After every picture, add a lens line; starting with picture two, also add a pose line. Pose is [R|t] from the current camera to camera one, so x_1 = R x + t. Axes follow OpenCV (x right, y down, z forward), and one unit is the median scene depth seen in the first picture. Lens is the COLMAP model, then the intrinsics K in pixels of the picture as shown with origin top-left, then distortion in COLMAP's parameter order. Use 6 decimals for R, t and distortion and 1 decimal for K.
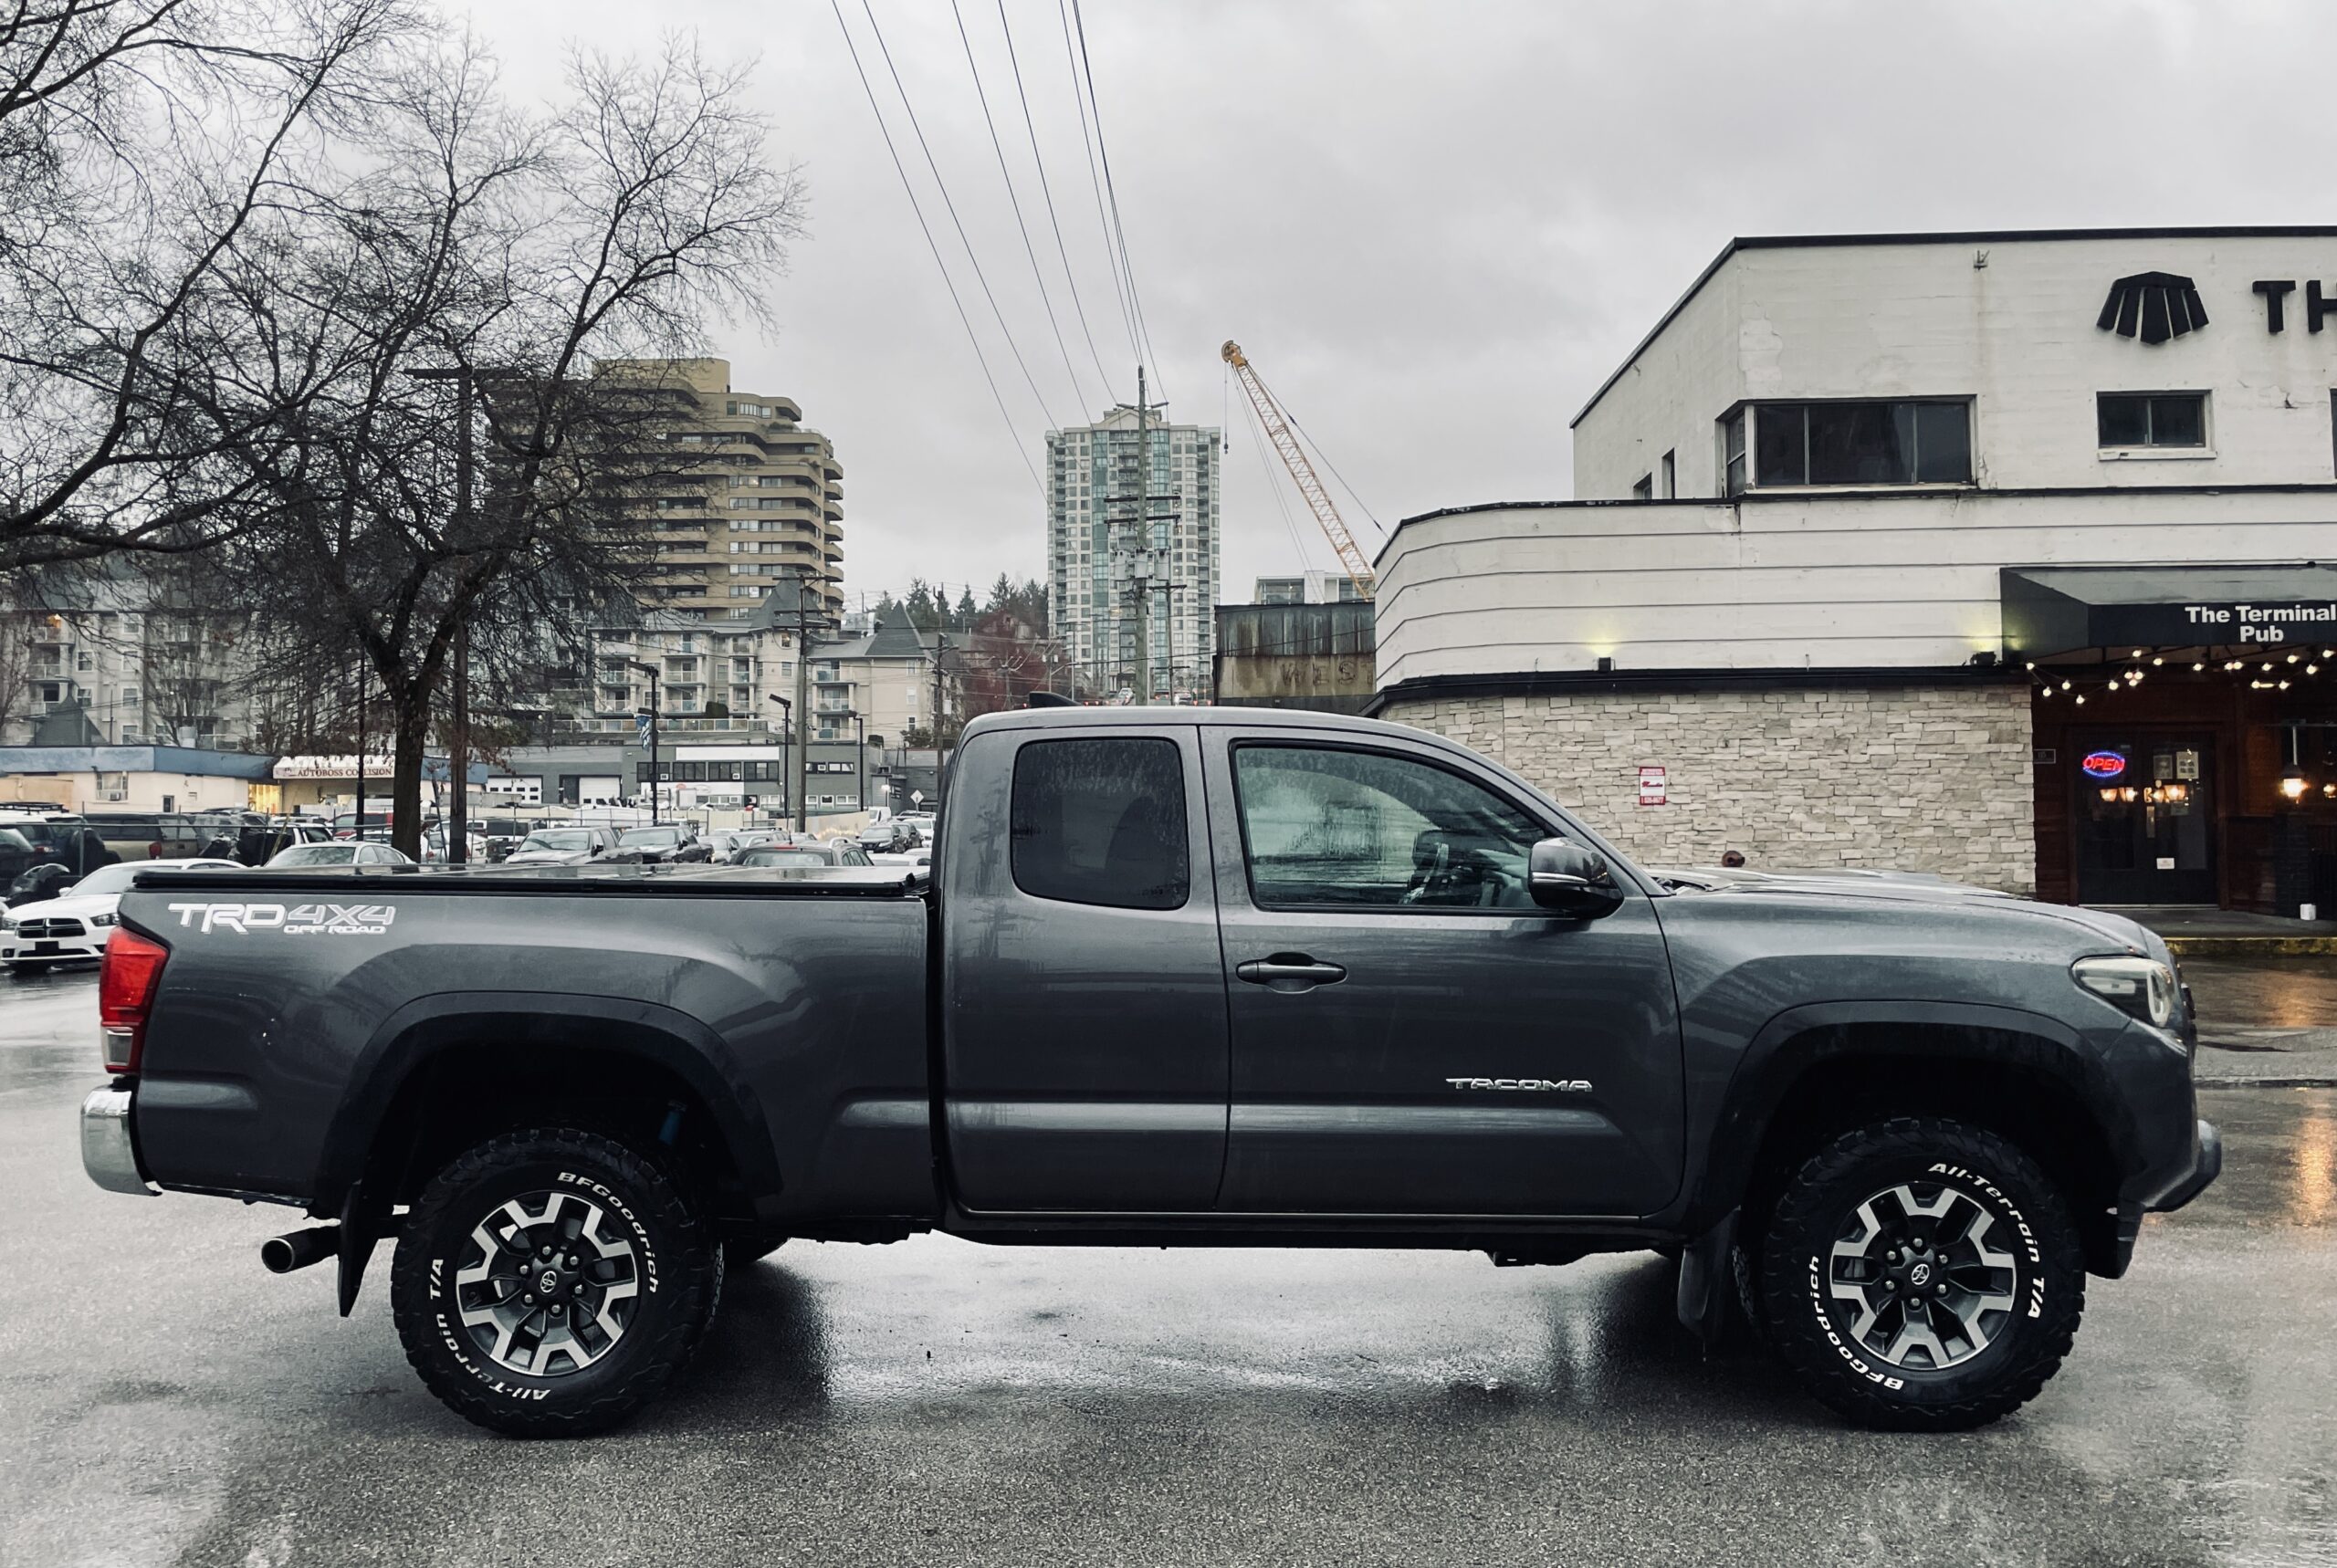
lens RADIAL K [[1908.8, 0, 1129.5], [0, 1908.8, 841.7], [0, 0, 1]] dist [0.085884, -0.163418]
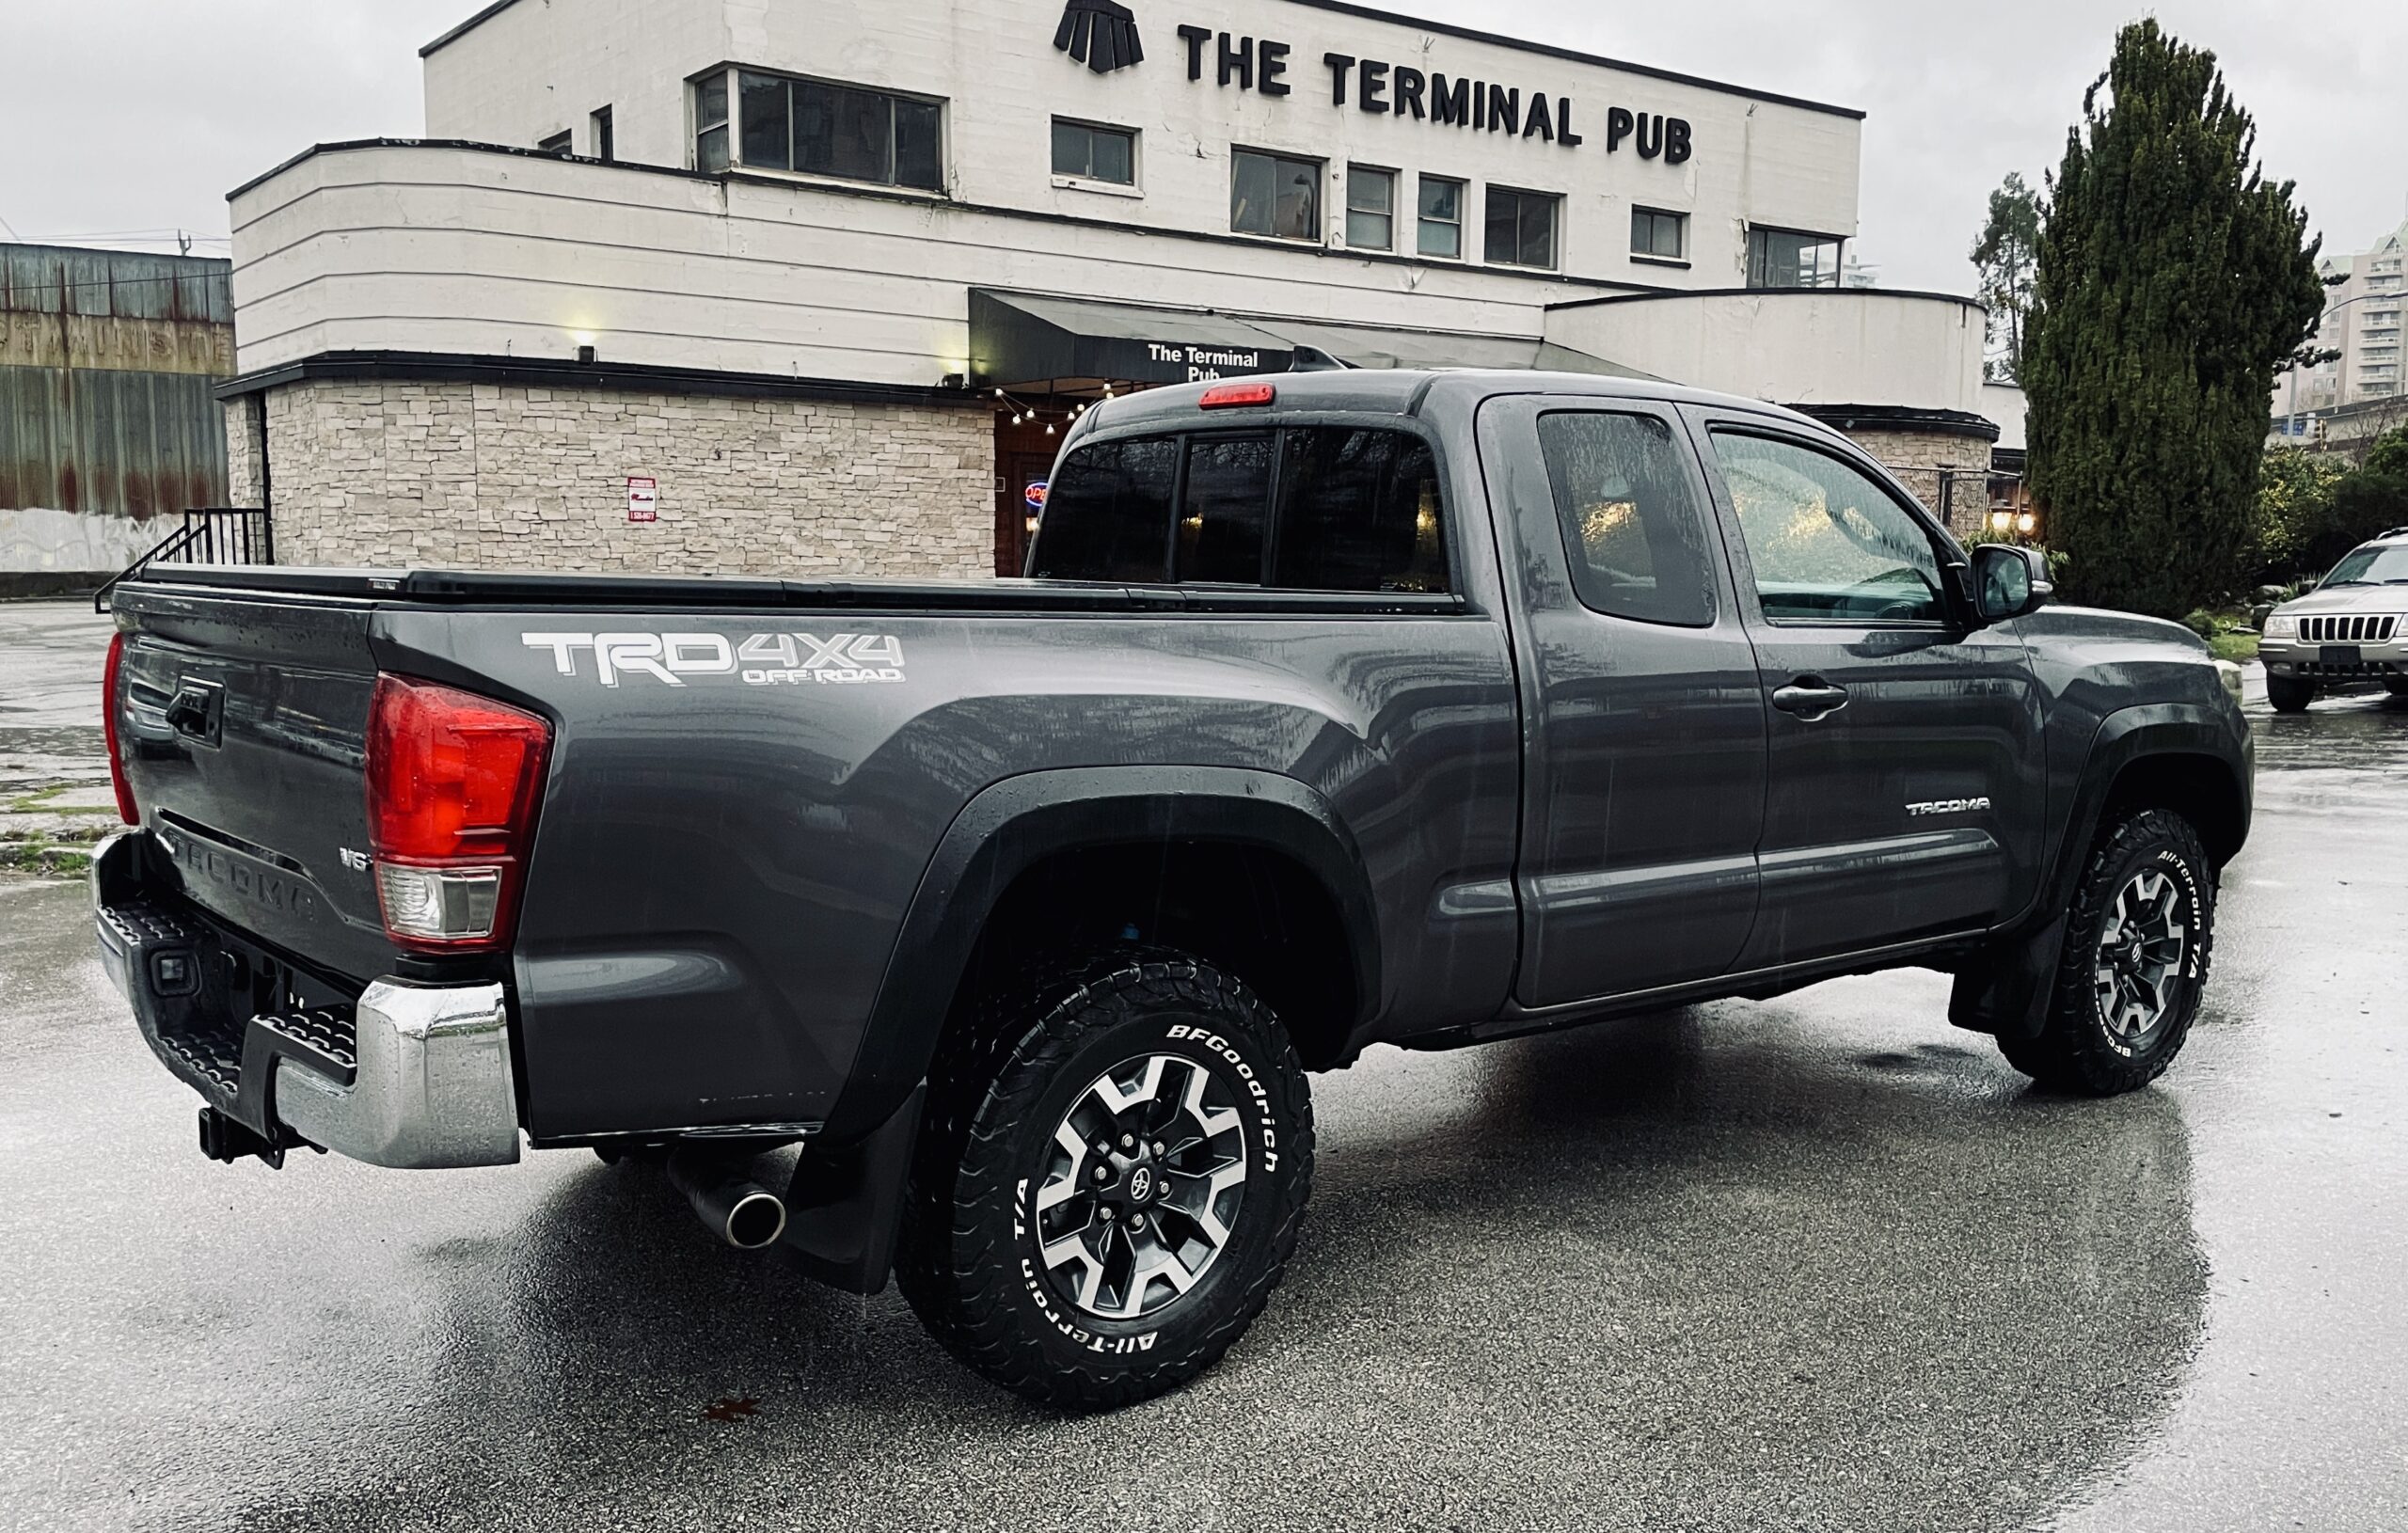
lens RADIAL K [[2037.7, 0, 1208.5], [0, 2037.7, 879.0], [0, 0, 1]] dist [0.086440, -0.139471]
pose [[0.768589, -0.084442, 0.634145, -0.145289], [-0.011902, 0.989192, 0.146144, 0.002766], [-0.639632, -0.119872, 0.759277, 0.087555]]
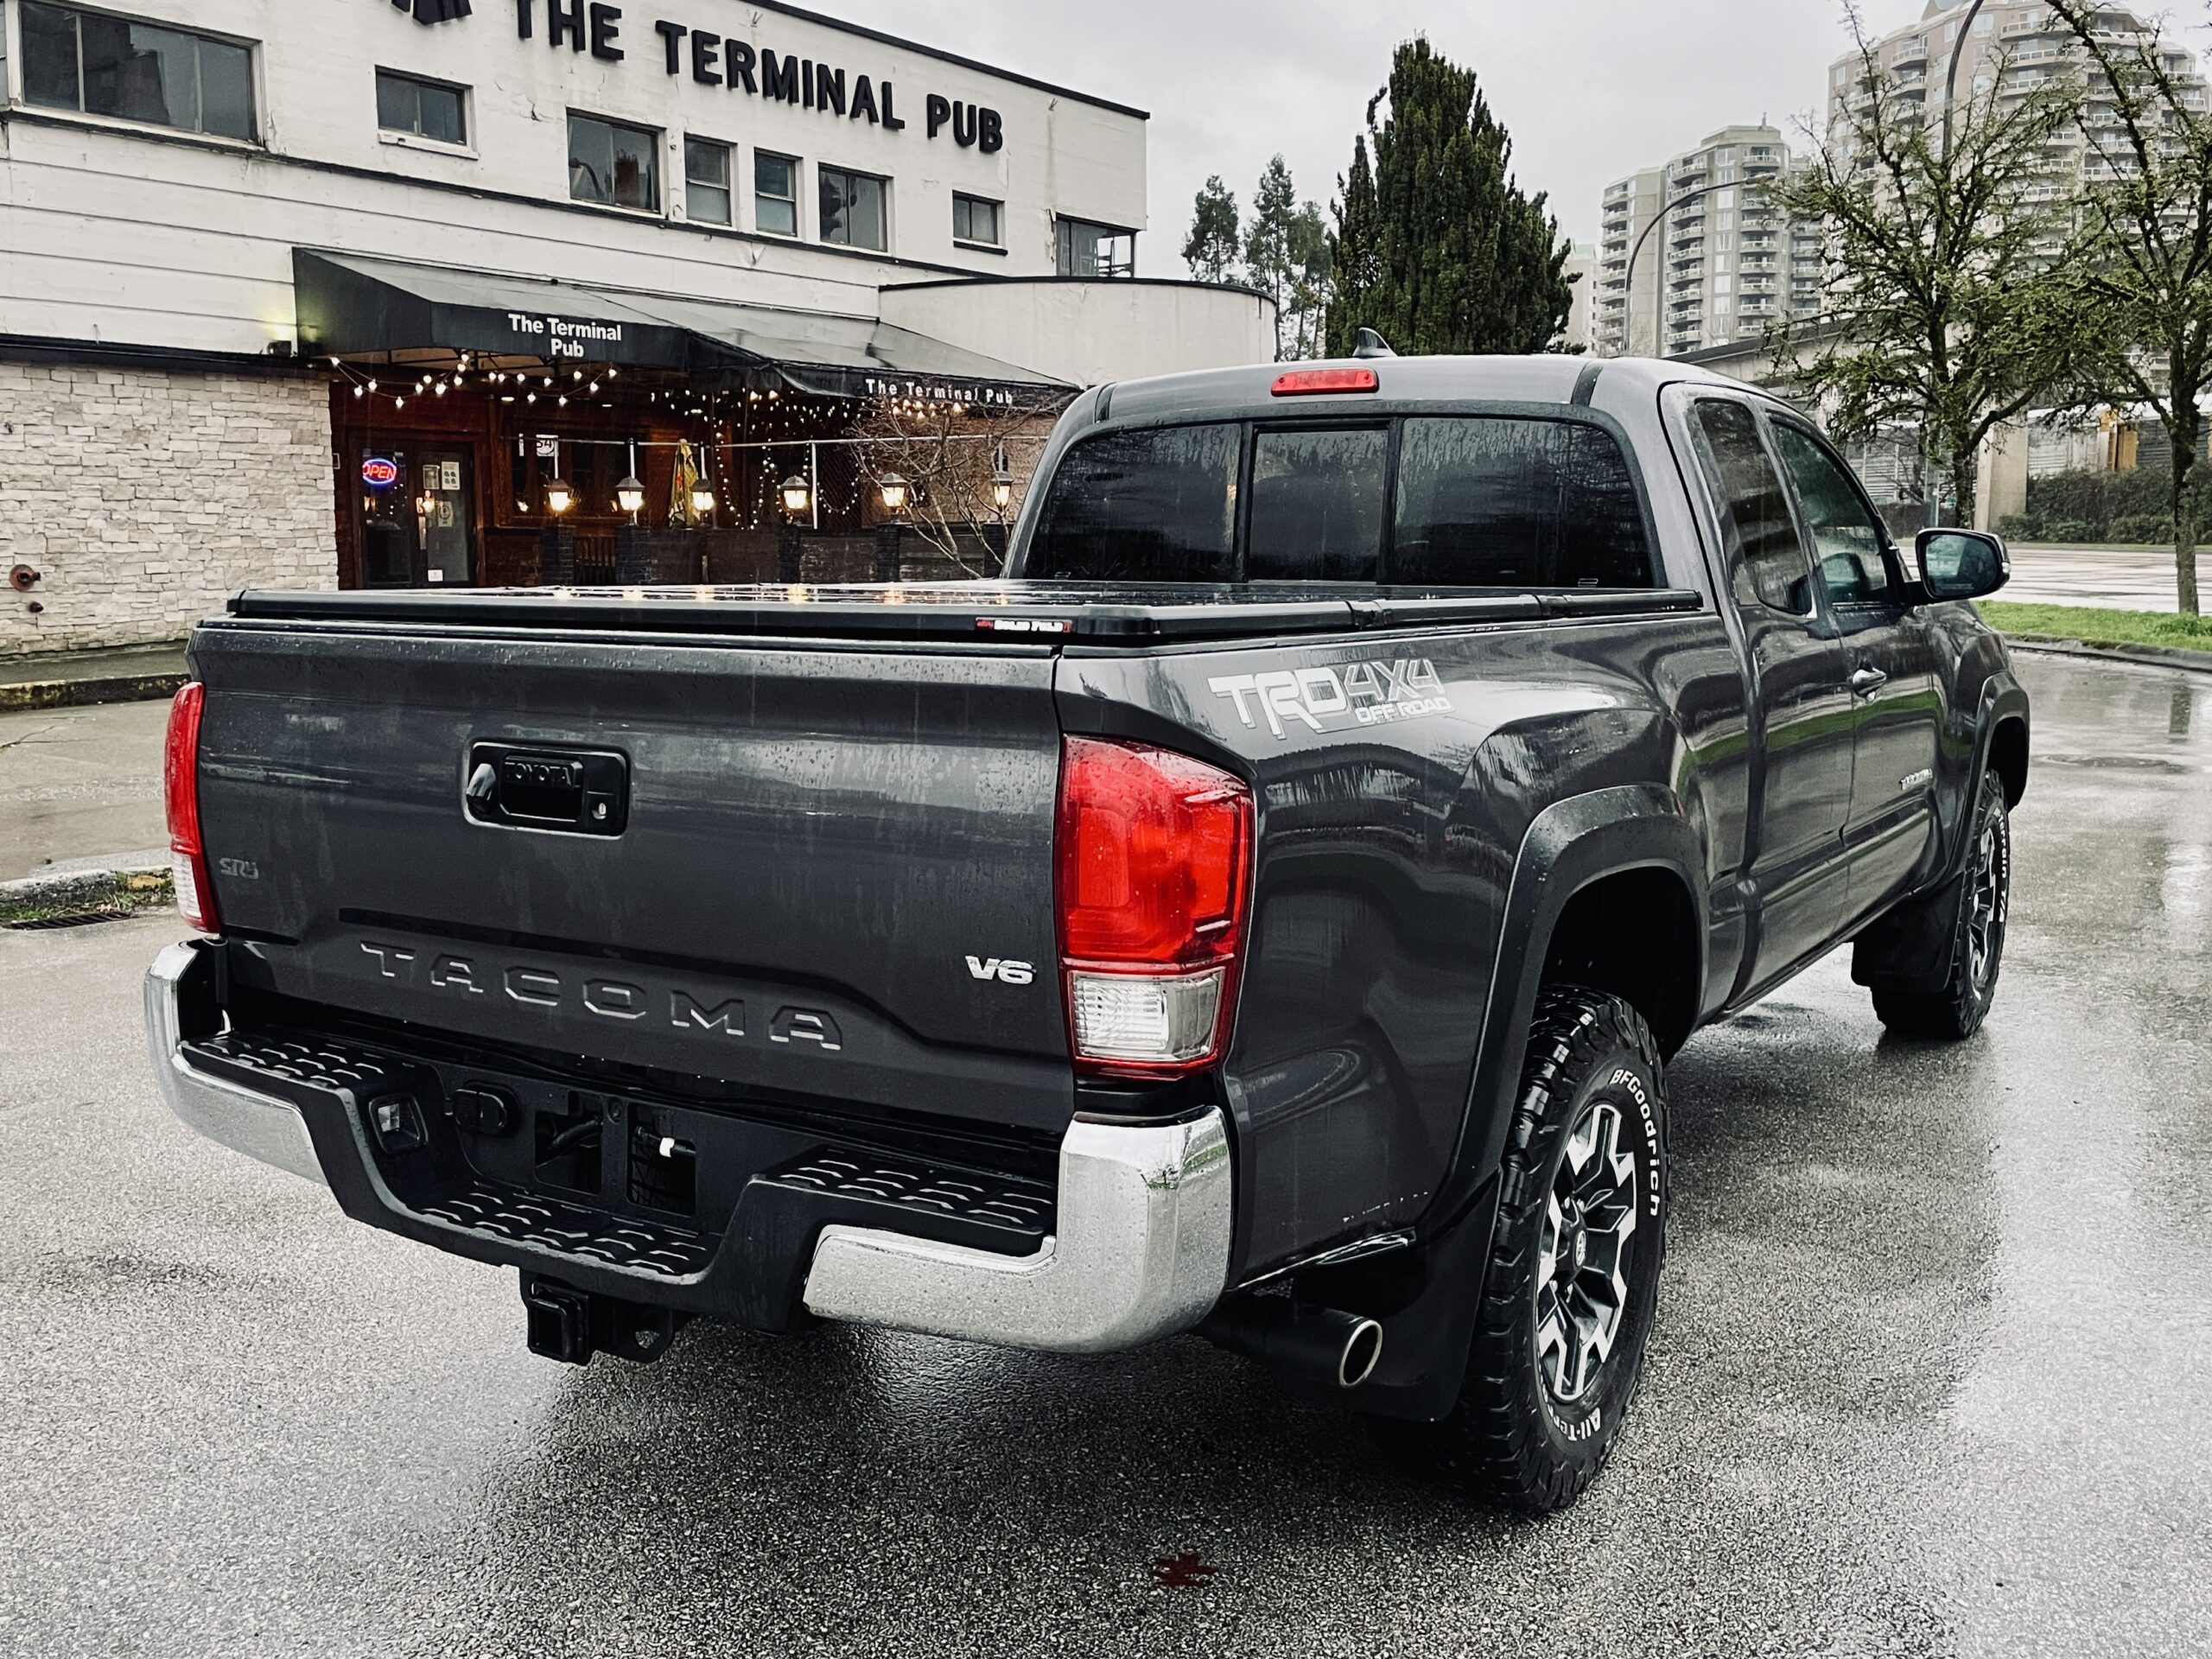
lens RADIAL K [[2009.4, 0, 1106.0], [0, 2009.4, 829.5], [0, 0, 1]] dist [0.095516, -0.134684]
pose [[0.528687, -0.117538, 0.840639, -0.181623], [0.004744, 0.990760, 0.135545, 0.000792], [-0.848804, -0.067673, 0.524360, 0.156893]]
